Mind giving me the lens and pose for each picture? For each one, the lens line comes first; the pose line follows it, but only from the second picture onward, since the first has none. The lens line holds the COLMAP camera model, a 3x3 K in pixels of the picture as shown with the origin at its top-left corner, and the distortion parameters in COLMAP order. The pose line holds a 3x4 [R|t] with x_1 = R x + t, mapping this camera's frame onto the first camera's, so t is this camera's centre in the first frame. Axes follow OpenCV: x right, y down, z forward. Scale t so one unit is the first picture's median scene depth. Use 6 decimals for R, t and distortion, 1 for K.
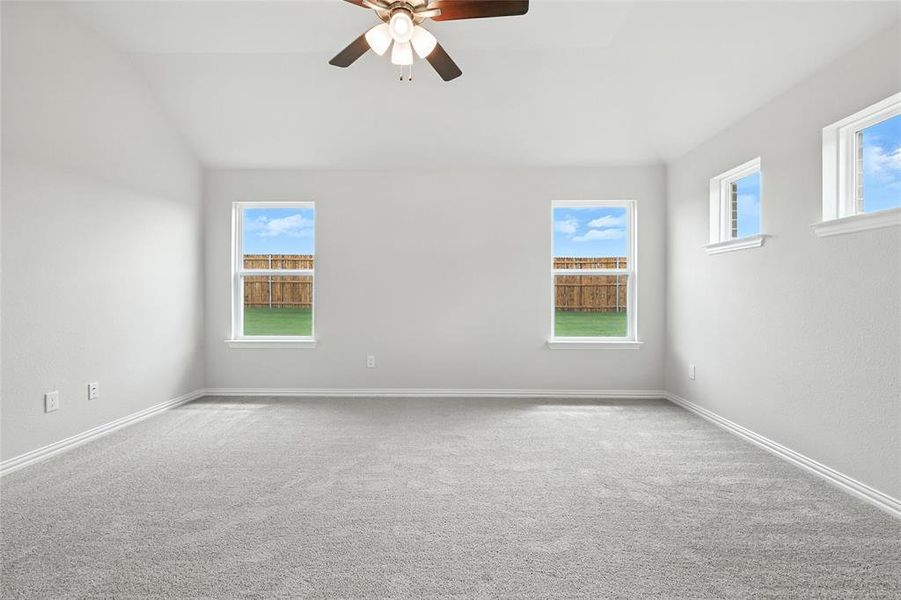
lens RADIAL K [[400.6, 0, 451.2], [0, 400.6, 292.8], [0, 0, 1]] dist [0.003231, 0.000241]
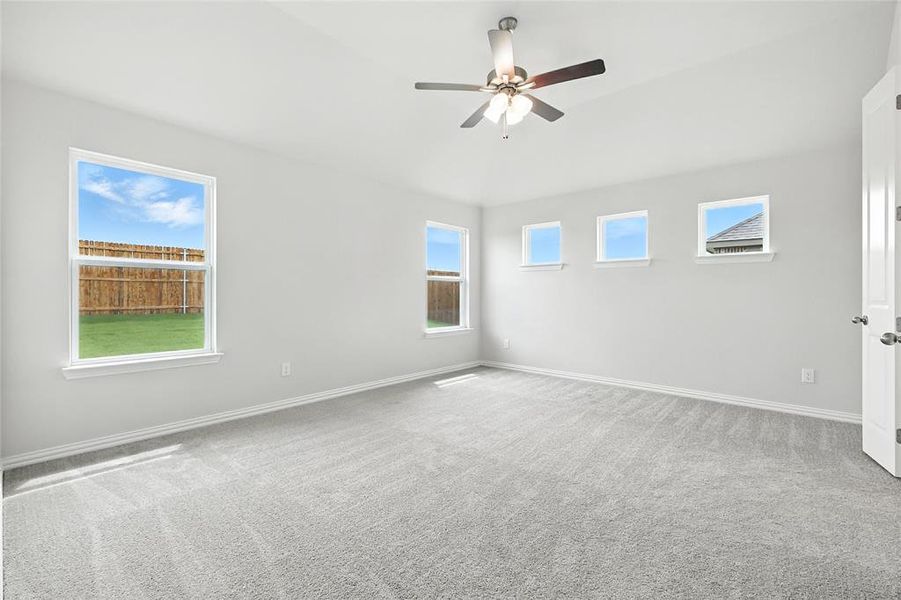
lens RADIAL K [[396.3, 0, 450.8], [0, 396.3, 296.8], [0, 0, 1]] dist [0.003715, 0.000355]
pose [[0.641041, -0.002976, 0.767500, -0.658974], [-0.005100, 0.999954, 0.008137, -0.001373], [-0.767489, -0.009130, 0.640997, 0.145008]]
